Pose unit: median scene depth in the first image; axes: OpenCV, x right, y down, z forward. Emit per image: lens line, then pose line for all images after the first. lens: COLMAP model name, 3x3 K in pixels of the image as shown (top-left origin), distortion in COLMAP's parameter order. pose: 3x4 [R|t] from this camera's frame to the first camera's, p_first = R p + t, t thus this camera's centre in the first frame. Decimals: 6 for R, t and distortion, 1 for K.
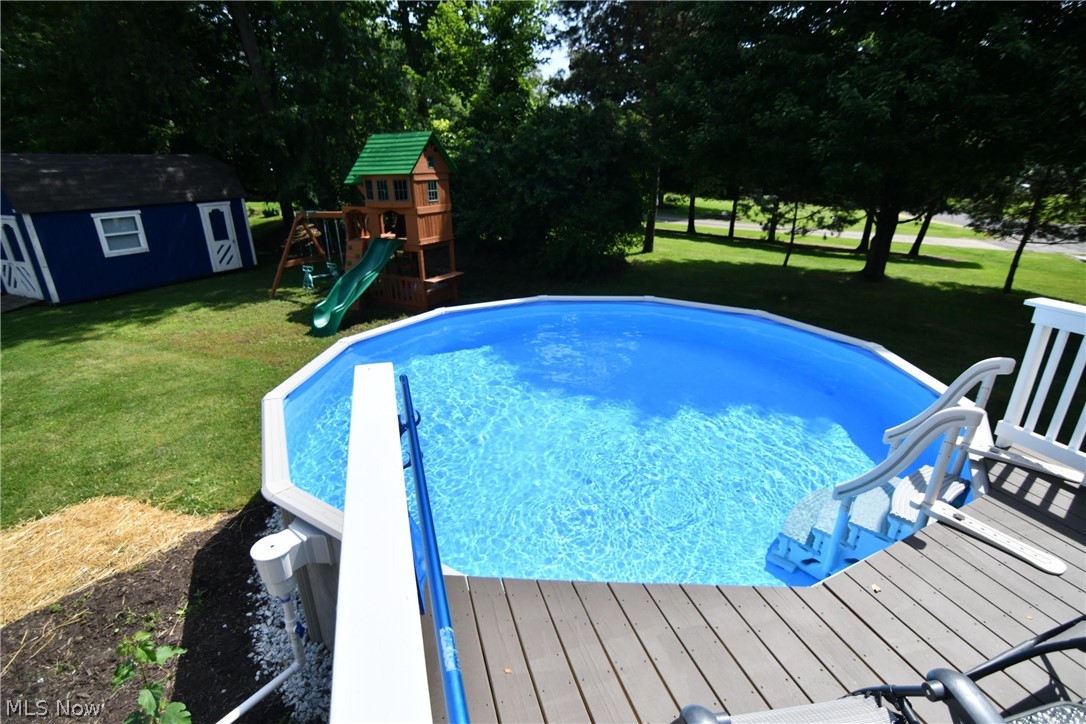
lens RADIAL K [[529.4, 0, 544.3], [0, 529.4, 369.6], [0, 0, 1]] dist [-0.027005, 0.011000]
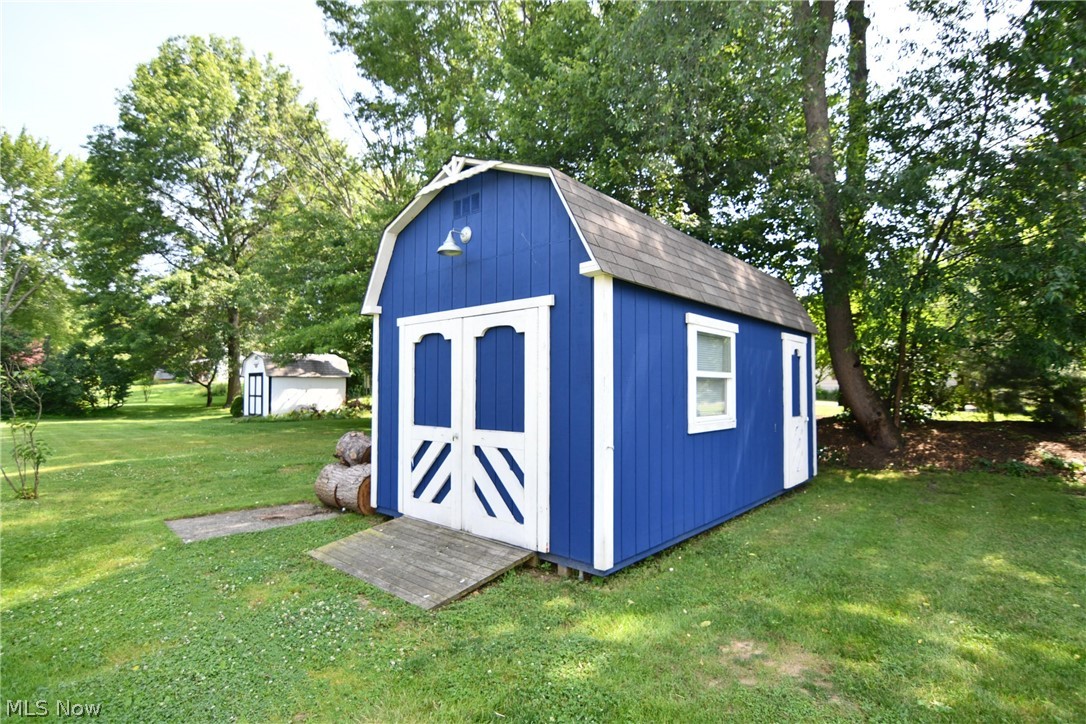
lens RADIAL K [[529.4, 0, 544.3], [0, 529.4, 369.6], [0, 0, 1]] dist [-0.027005, 0.011000]
pose [[0.971104, 0.007249, -0.238547, -0.930784], [-0.101800, 0.916627, -0.386563, -0.117257], [0.215857, 0.399677, 0.890878, 0.707611]]
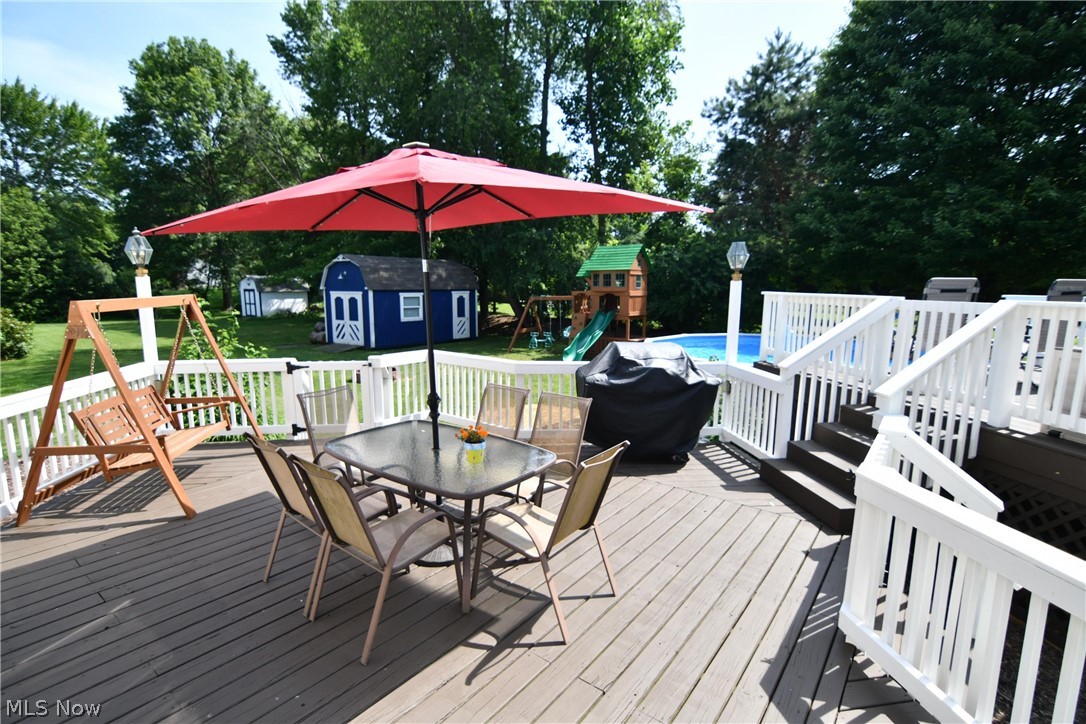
lens RADIAL K [[529.4, 0, 544.3], [0, 529.4, 369.6], [0, 0, 1]] dist [-0.027005, 0.011000]
pose [[0.986133, 0.045162, -0.159696, -0.211240], [-0.078724, 0.974405, -0.210563, 0.221742], [0.146099, 0.220215, 0.964448, -0.393258]]
